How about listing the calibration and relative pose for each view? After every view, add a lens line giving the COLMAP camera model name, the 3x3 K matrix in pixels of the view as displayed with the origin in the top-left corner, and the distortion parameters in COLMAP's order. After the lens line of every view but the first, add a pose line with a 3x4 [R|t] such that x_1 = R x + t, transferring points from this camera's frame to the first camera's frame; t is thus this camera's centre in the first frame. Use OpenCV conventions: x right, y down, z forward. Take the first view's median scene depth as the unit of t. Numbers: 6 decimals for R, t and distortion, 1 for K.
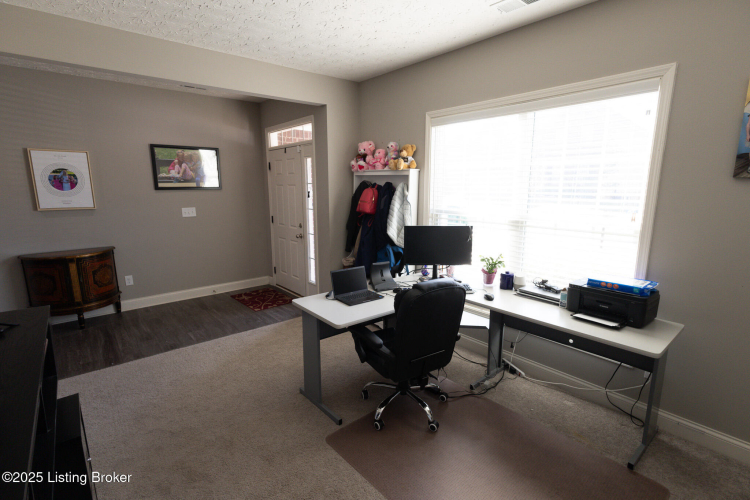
lens RADIAL K [[357.8, 0, 371.8], [0, 357.8, 250.0], [0, 0, 1]] dist [0.001944, 0.001300]
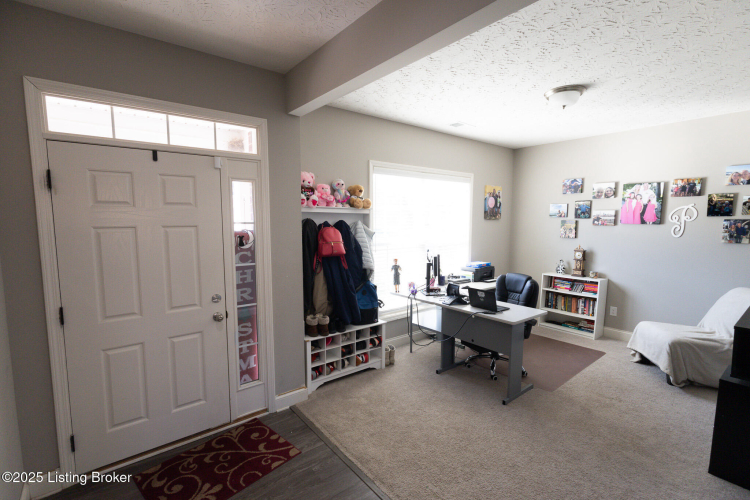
lens RADIAL K [[352.7, 0, 367.4], [0, 352.7, 249.5], [0, 0, 1]] dist [0.002583, 0.001122]
pose [[0.031292, -0.094679, 0.995016, -0.898216], [0.175438, 0.980569, 0.087787, -0.185204], [-0.983993, 0.171816, 0.047295, 0.906043]]
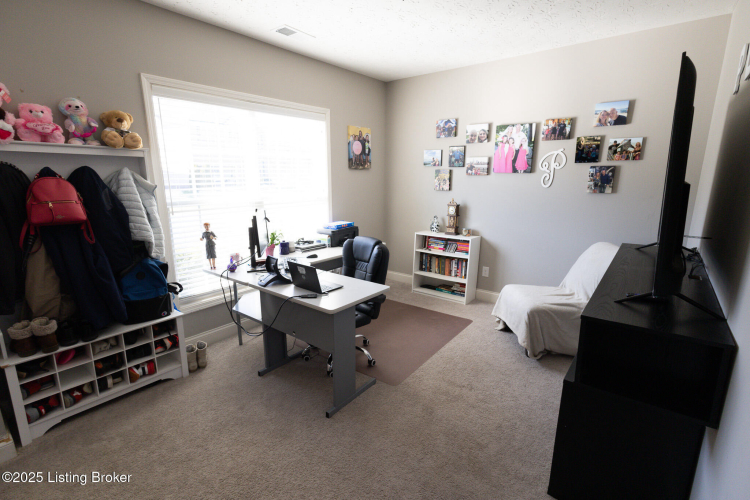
lens RADIAL K [[357.8, 0, 371.8], [0, 357.8, 250.0], [0, 0, 1]] dist [0.001944, 0.001300]
pose [[-0.198698, -0.209955, 0.957308, -0.661109], [0.174836, 0.953522, 0.245413, -0.120318], [-0.964340, 0.216134, -0.152755, 0.660745]]
